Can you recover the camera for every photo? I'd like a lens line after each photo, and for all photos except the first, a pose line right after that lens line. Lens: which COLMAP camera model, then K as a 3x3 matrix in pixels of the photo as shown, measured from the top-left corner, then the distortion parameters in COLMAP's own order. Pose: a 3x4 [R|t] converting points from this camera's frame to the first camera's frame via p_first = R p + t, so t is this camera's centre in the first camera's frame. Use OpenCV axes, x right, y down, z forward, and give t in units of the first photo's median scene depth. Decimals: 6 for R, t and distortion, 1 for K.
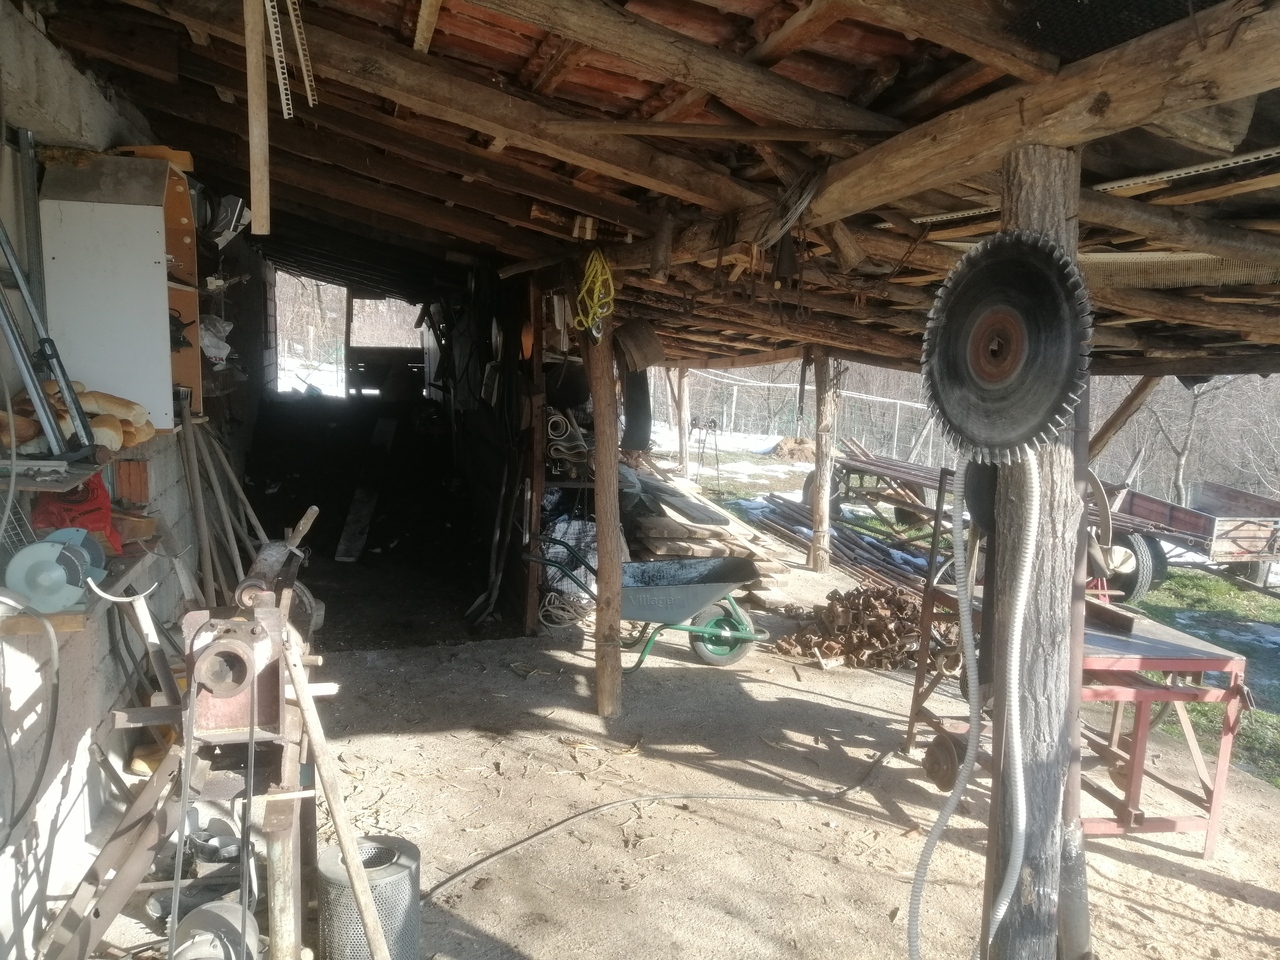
lens RADIAL K [[1010.2, 0, 640.0], [0, 1010.2, 480.0], [0, 0, 1]] dist [0.045487, 0.000849]
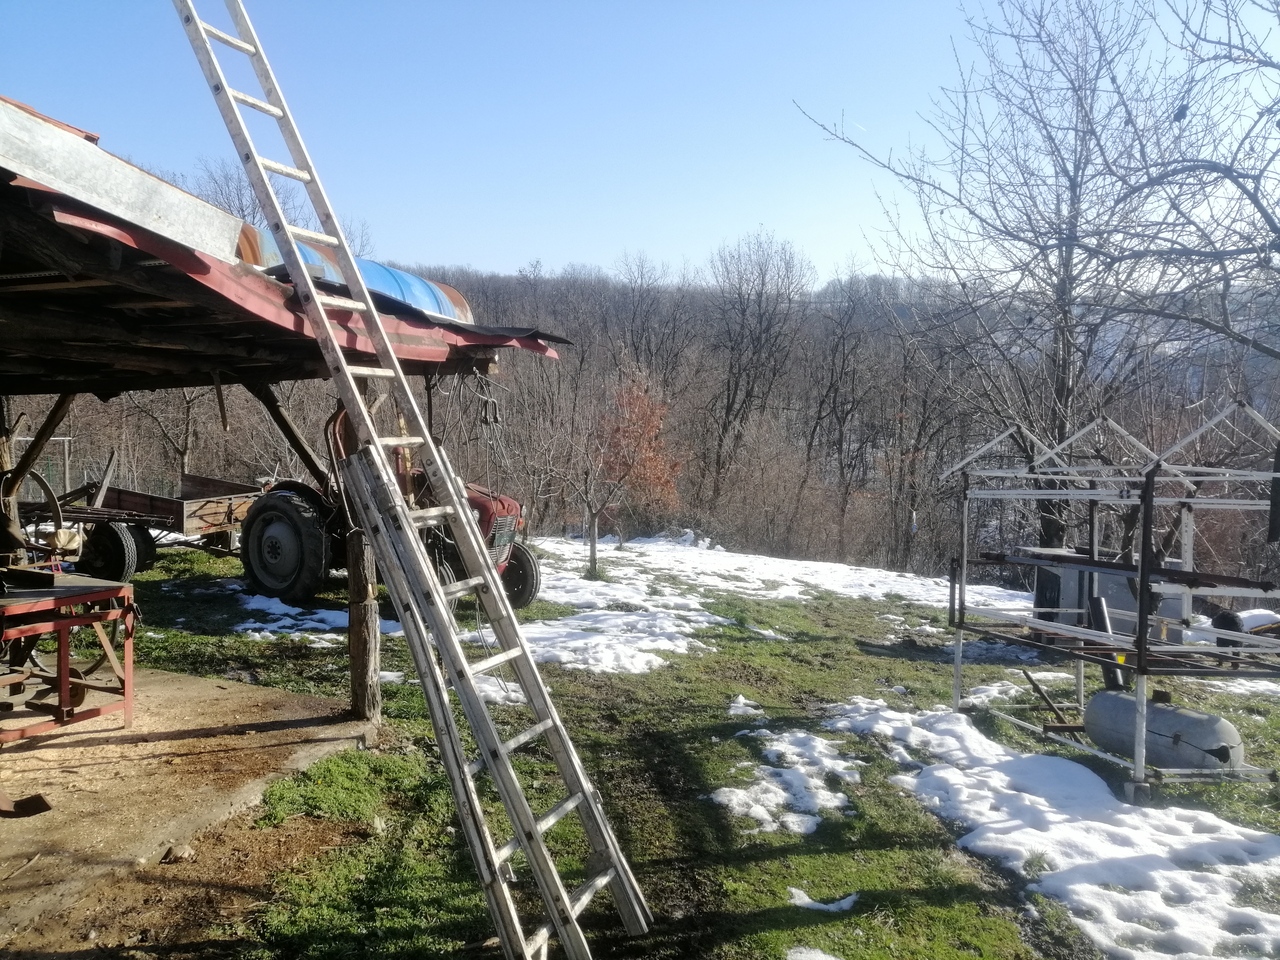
lens RADIAL K [[1010.2, 0, 640.0], [0, 1010.2, 480.0], [0, 0, 1]] dist [0.045487, 0.000849]
pose [[0.638924, -0.113741, 0.760815, -0.019689], [0.118193, 0.991780, 0.049014, 0.015759], [-0.760136, 0.058607, 0.647115, -0.216129]]
